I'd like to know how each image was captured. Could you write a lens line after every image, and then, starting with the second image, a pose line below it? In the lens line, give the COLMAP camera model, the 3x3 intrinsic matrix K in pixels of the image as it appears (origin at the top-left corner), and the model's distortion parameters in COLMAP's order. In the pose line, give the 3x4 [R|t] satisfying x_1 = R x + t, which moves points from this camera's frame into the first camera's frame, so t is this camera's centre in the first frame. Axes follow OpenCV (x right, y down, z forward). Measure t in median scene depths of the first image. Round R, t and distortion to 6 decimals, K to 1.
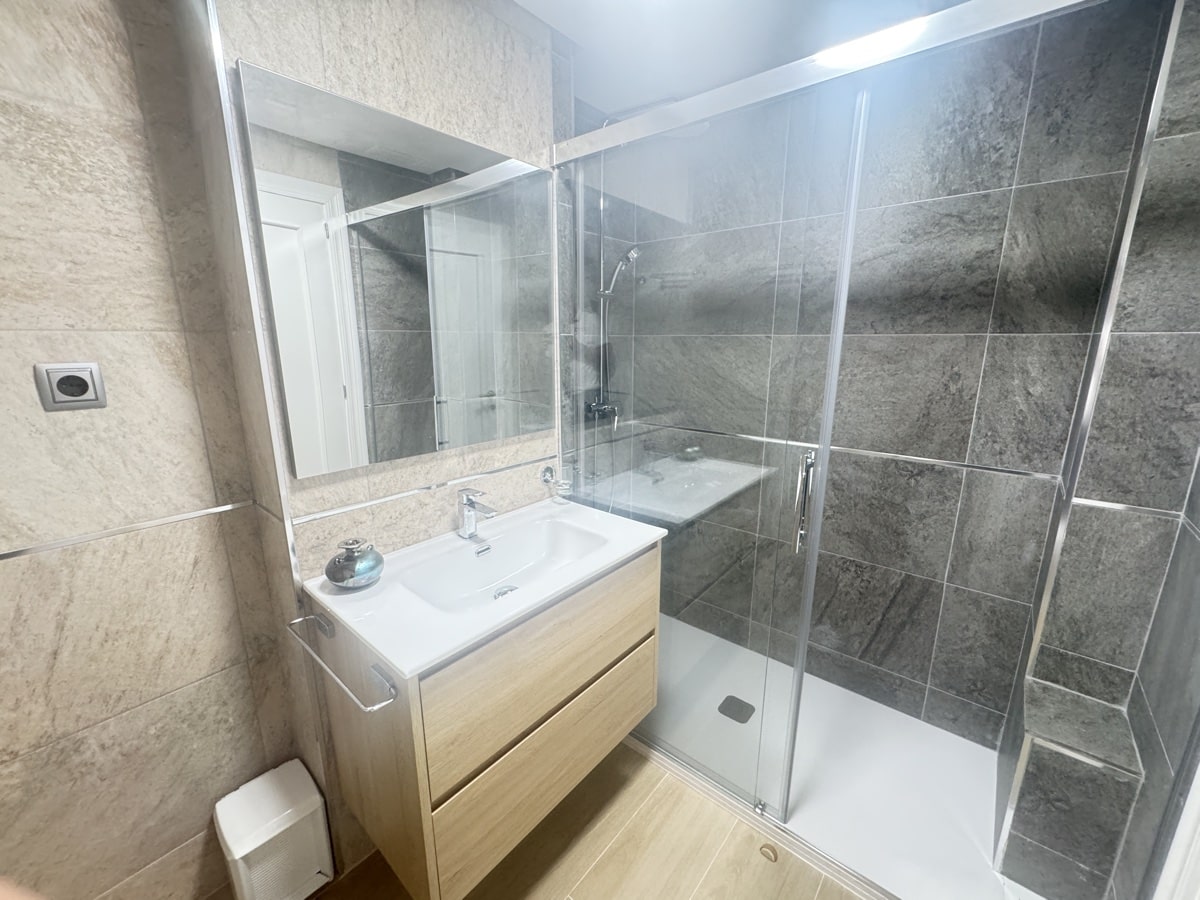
lens RADIAL K [[480.2, 0, 600.0], [0, 480.2, 450.0], [0, 0, 1]] dist [-0.003164, 0.000513]
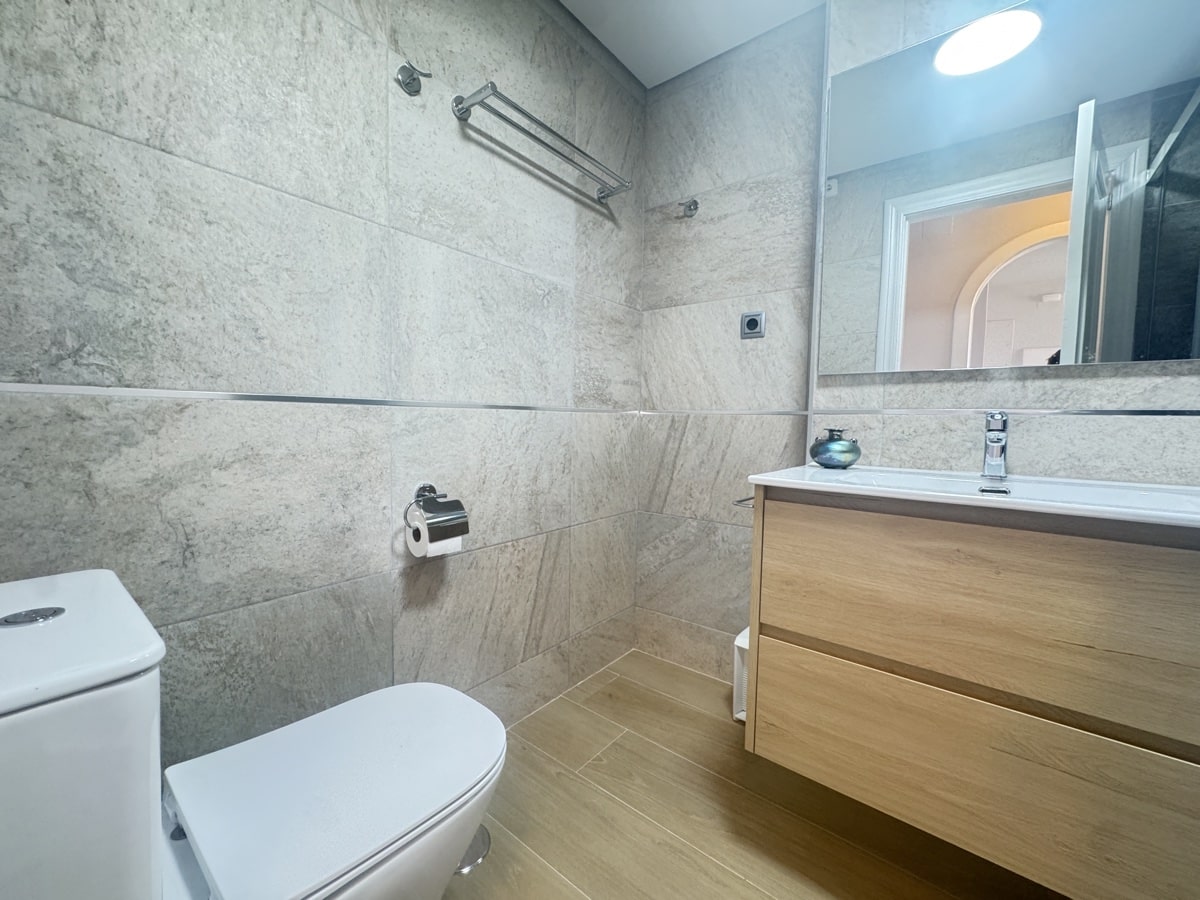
lens RADIAL K [[480.2, 0, 600.0], [0, 480.2, 450.0], [0, 0, 1]] dist [-0.003164, 0.000513]
pose [[0.023887, 0.062238, -0.997775, 0.665263], [-0.242297, 0.968663, 0.054622, 0.336723], [0.969908, 0.240453, 0.038219, 0.446475]]
